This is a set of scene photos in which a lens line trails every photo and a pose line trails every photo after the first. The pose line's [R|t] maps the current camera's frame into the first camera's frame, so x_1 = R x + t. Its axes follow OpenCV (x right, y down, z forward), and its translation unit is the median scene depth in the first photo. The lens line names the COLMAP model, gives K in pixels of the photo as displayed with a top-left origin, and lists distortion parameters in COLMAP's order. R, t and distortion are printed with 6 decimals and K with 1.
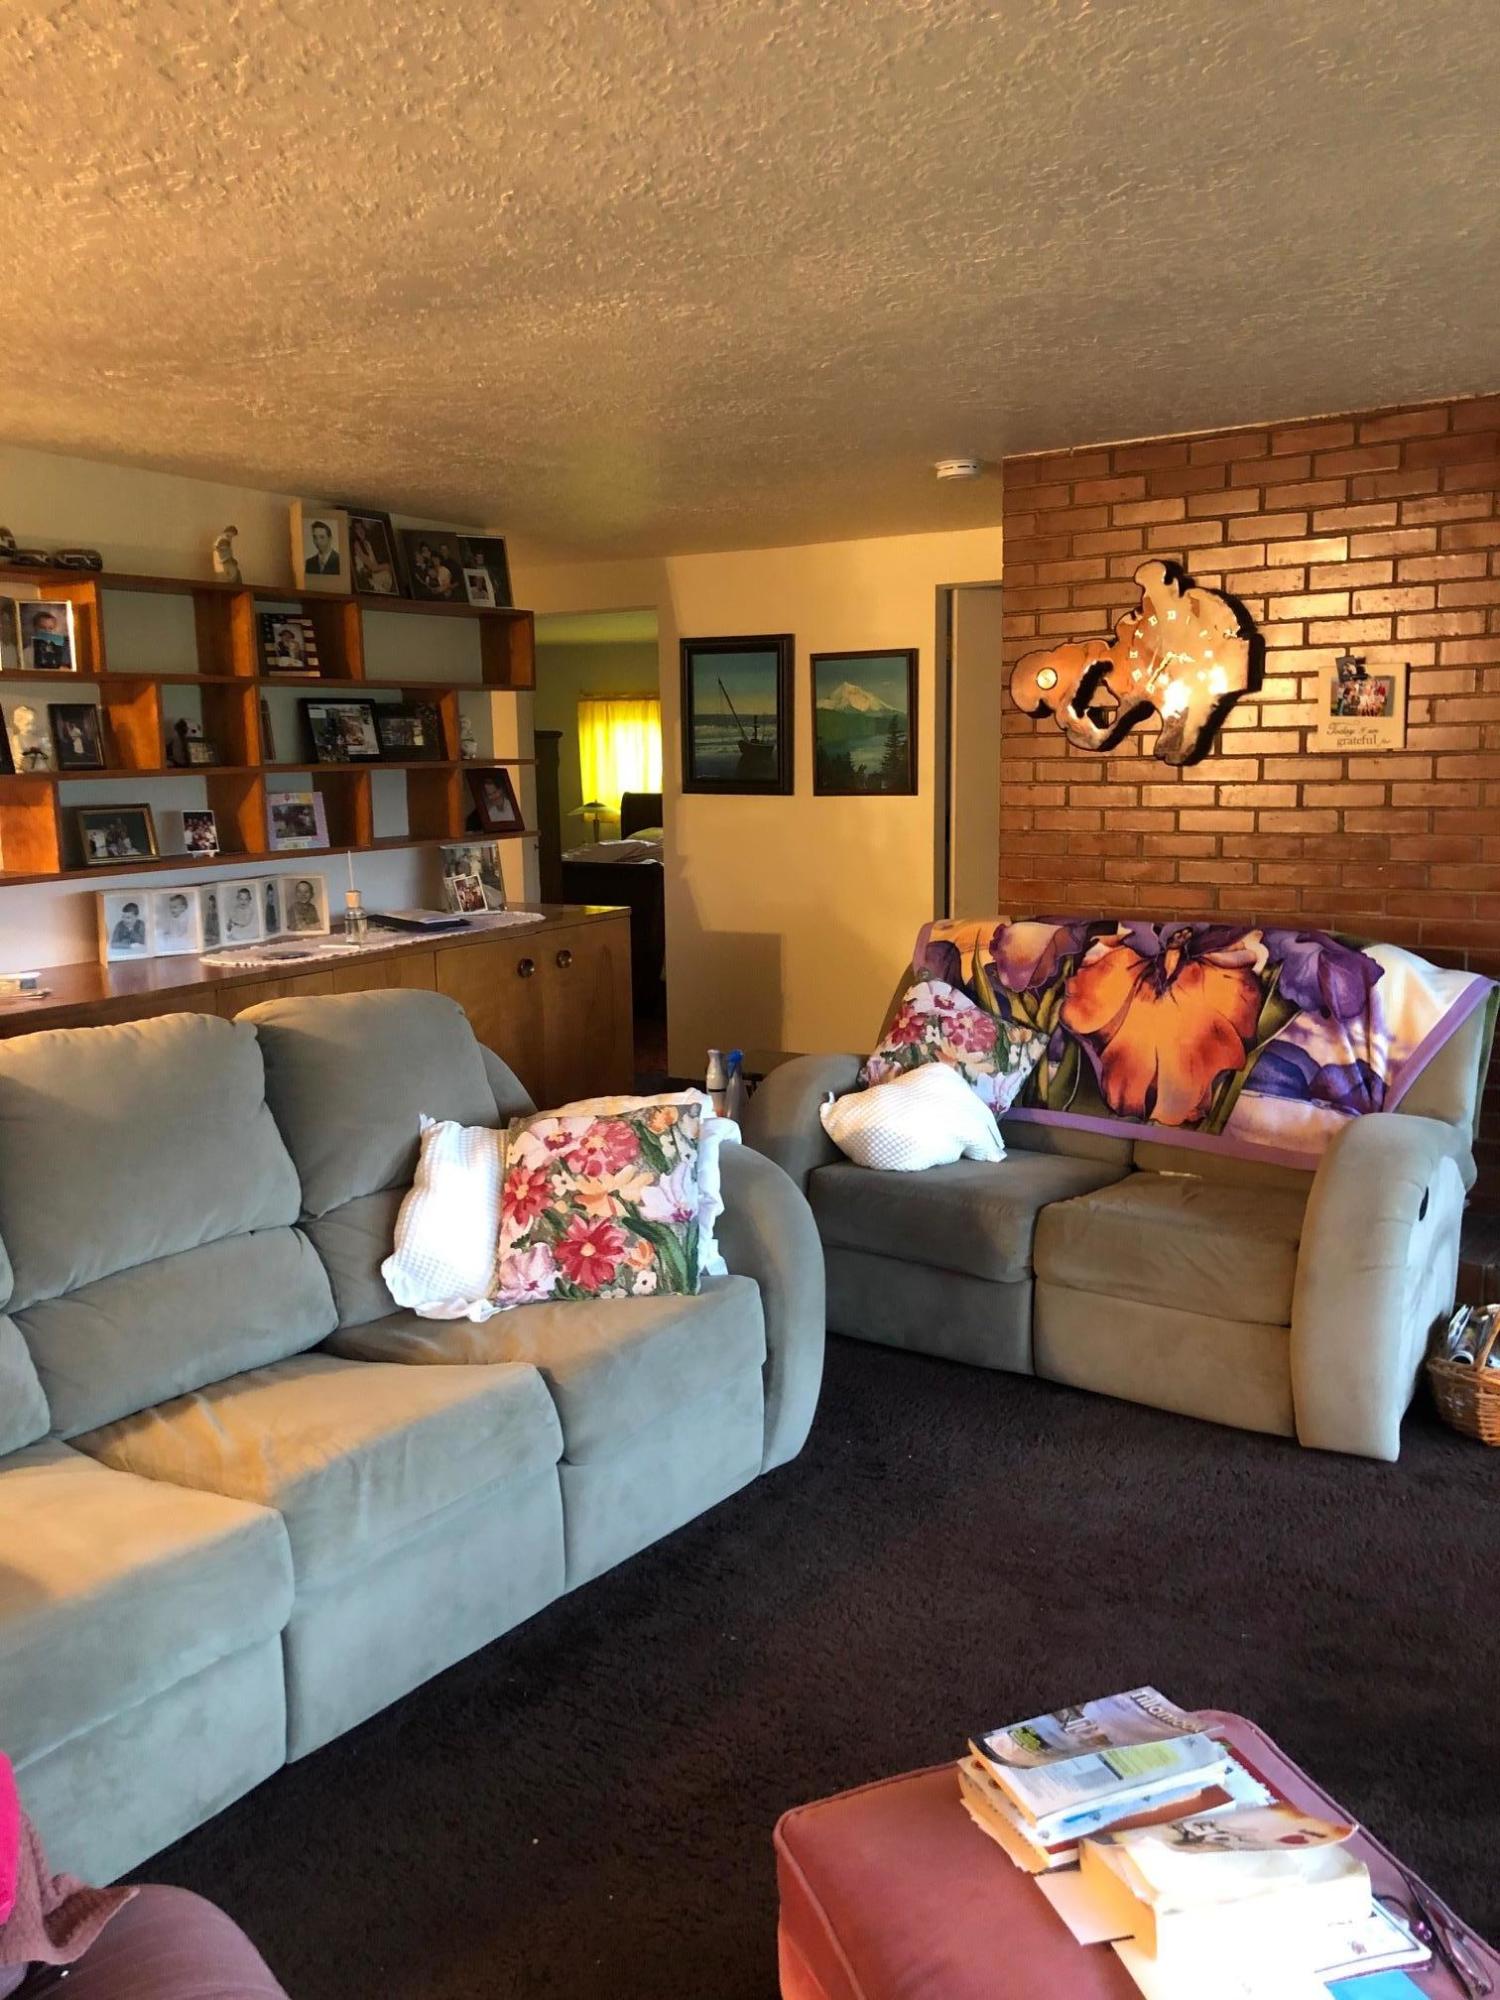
lens RADIAL K [[1623.0, 0, 731.6], [0, 1623.0, 993.4], [0, 0, 1]] dist [0.027685, -0.037443]
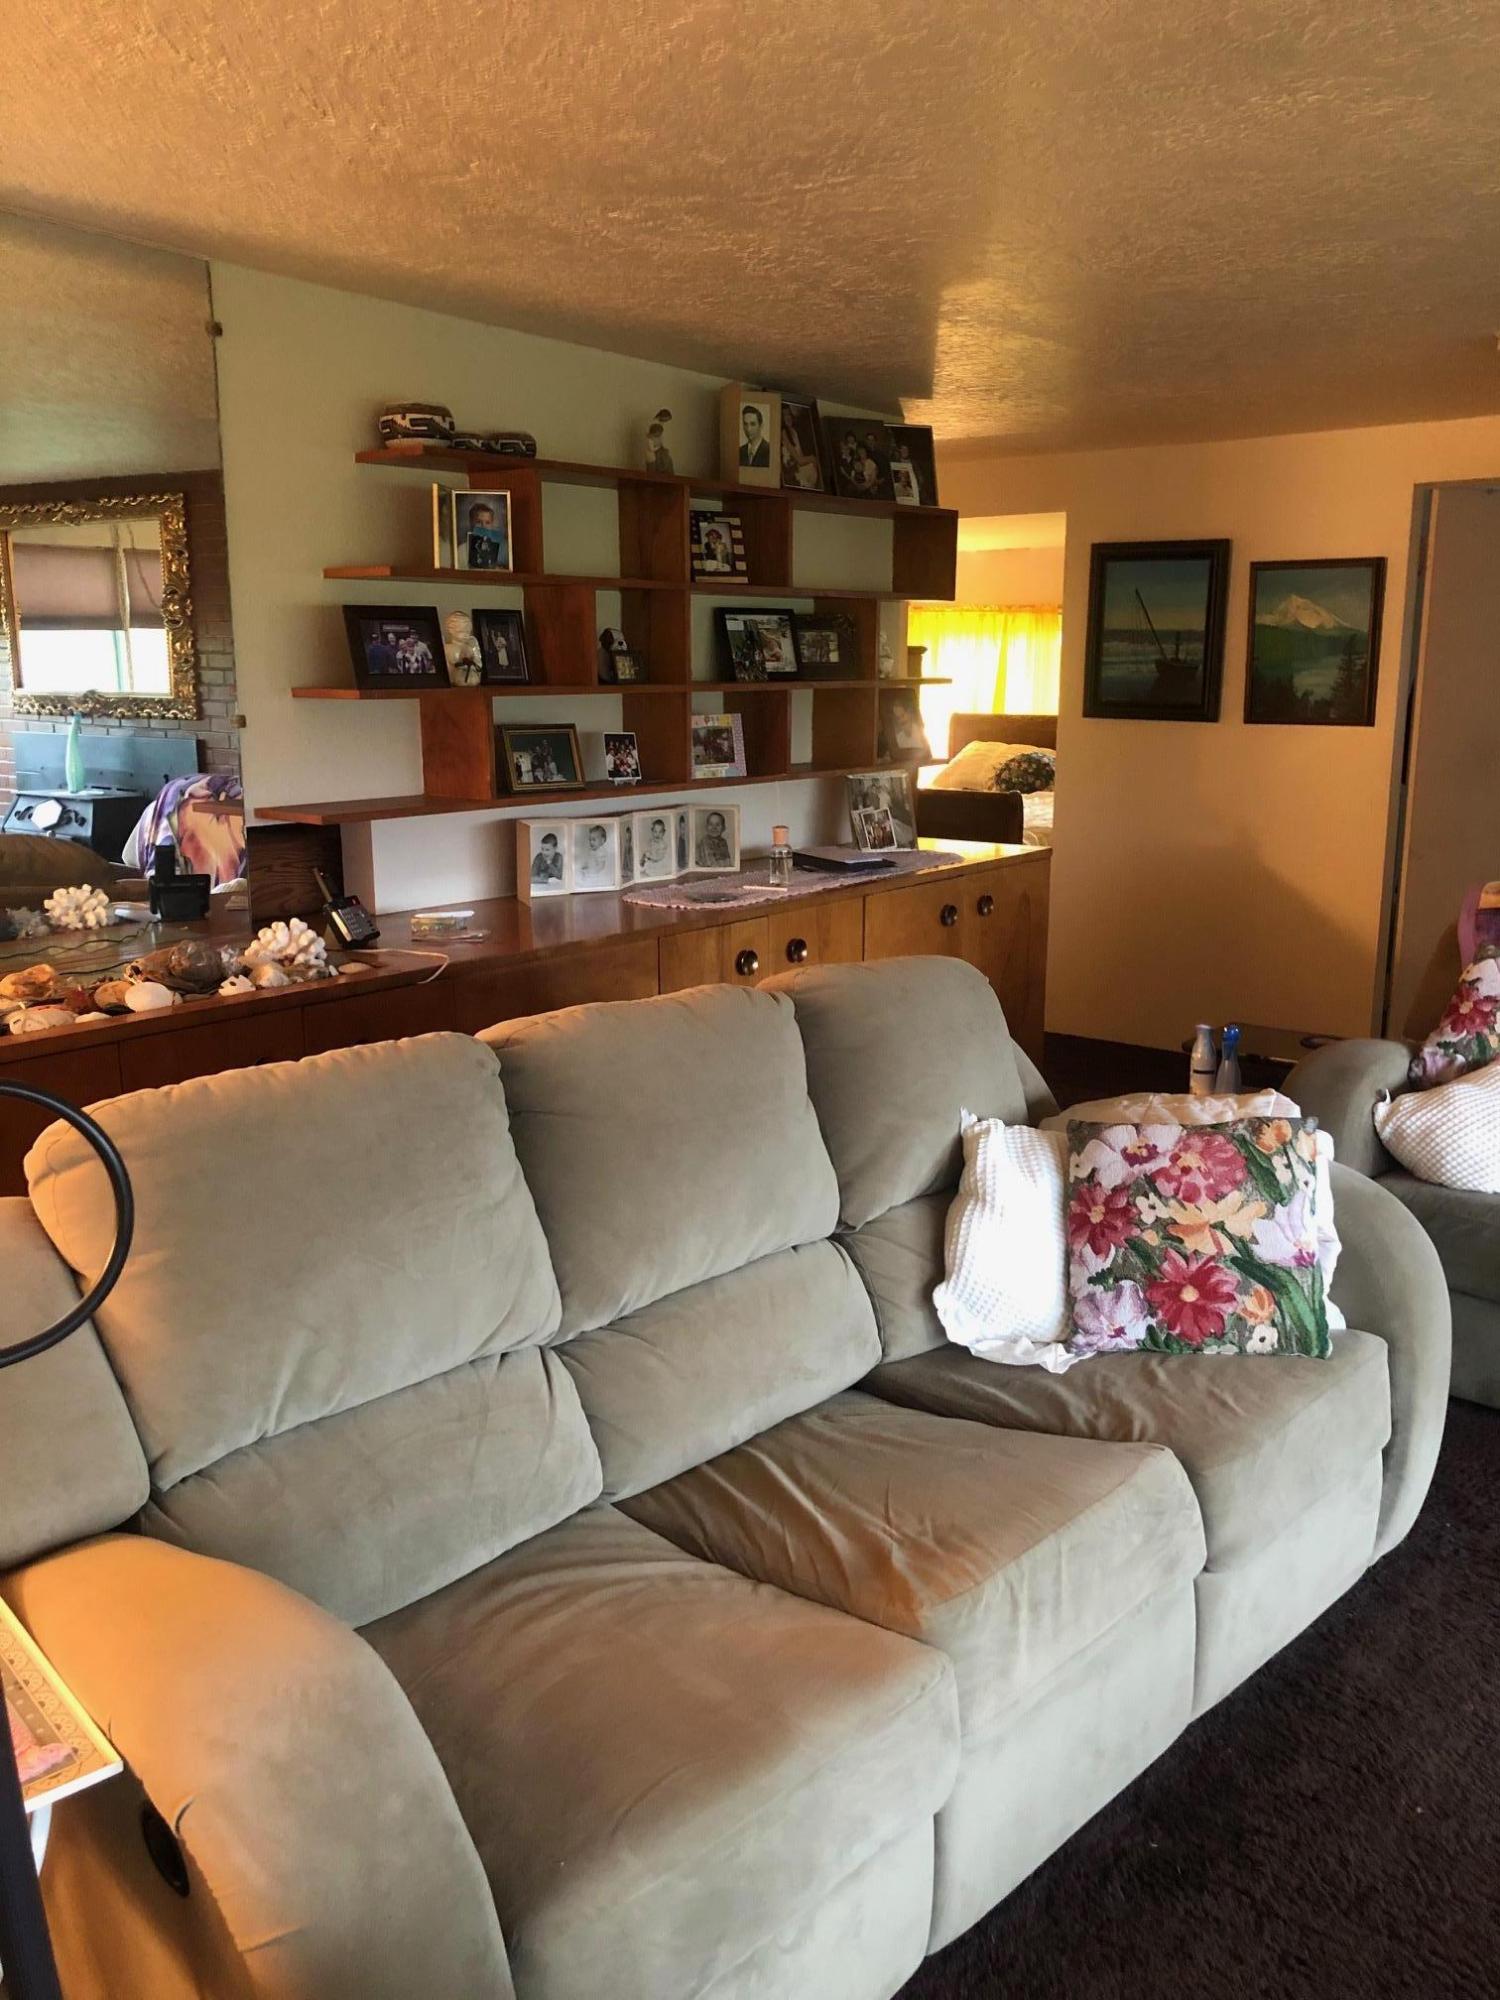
lens RADIAL K [[1623.0, 0, 750.9], [0, 1623.0, 1005.7], [0, 0, 1]] dist [0.027685, -0.037443]
pose [[0.991212, 0.043485, -0.124931, -0.164314], [-0.036136, 0.997514, 0.060497, -0.021779], [0.127251, -0.055451, 0.990319, 0.131308]]
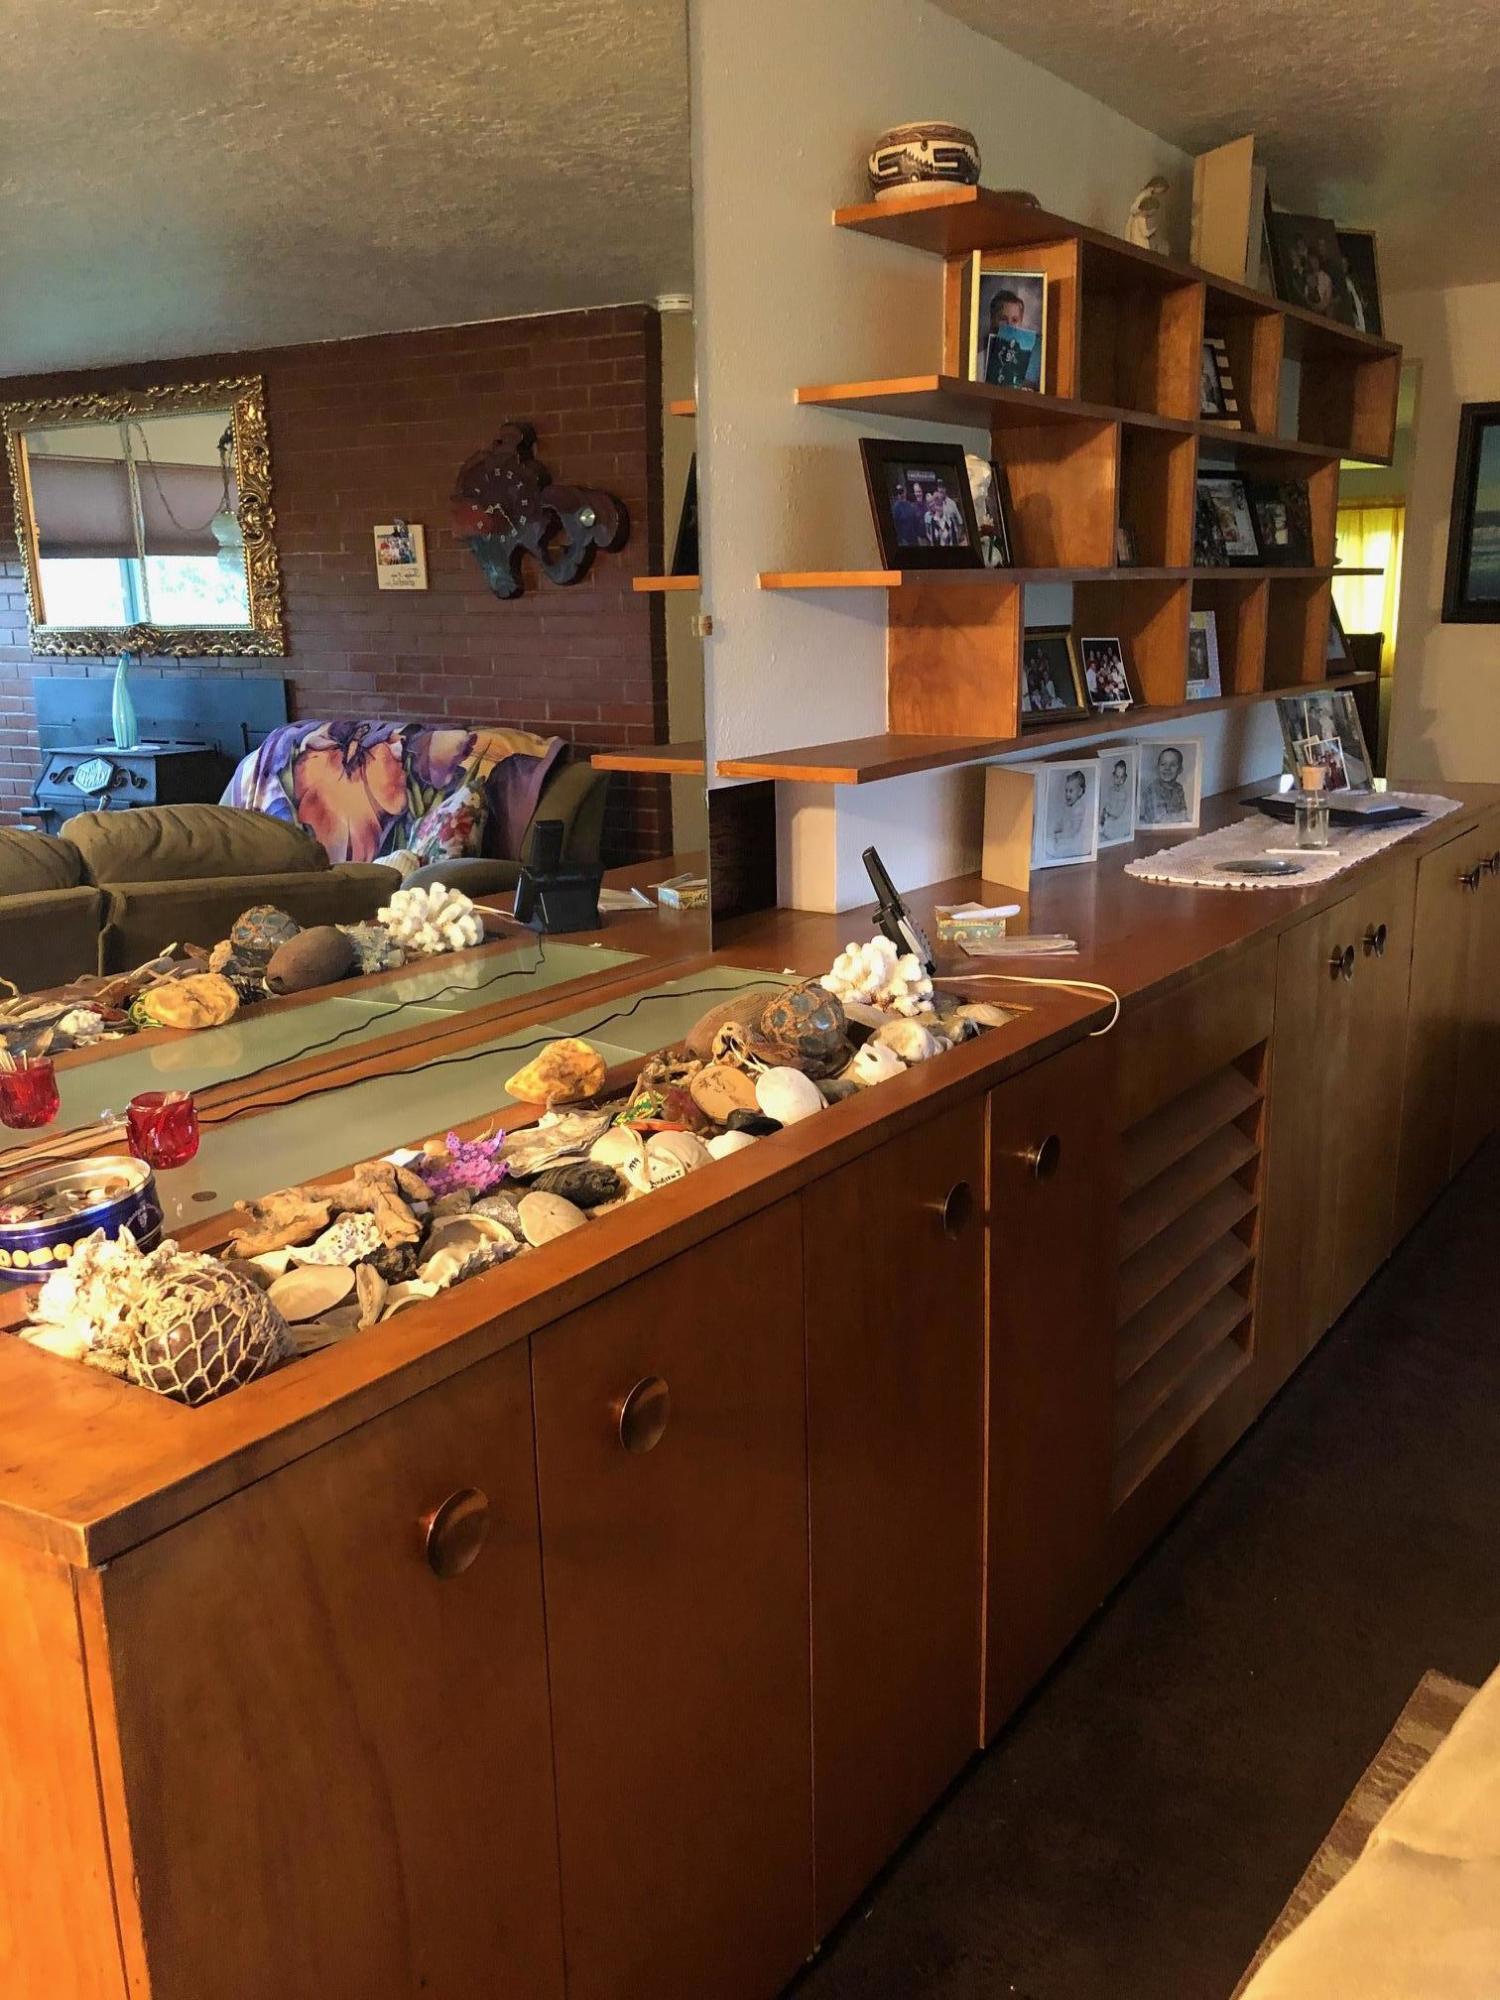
lens RADIAL K [[1623.0, 0, 767.2], [0, 1623.0, 1000.1], [0, 0, 1]] dist [0.027685, -0.037443]
pose [[0.997500, 0.013107, -0.069443, -0.496752], [-0.006674, 0.995729, 0.092077, -0.034045], [0.070353, -0.091384, 0.993327, 0.407861]]
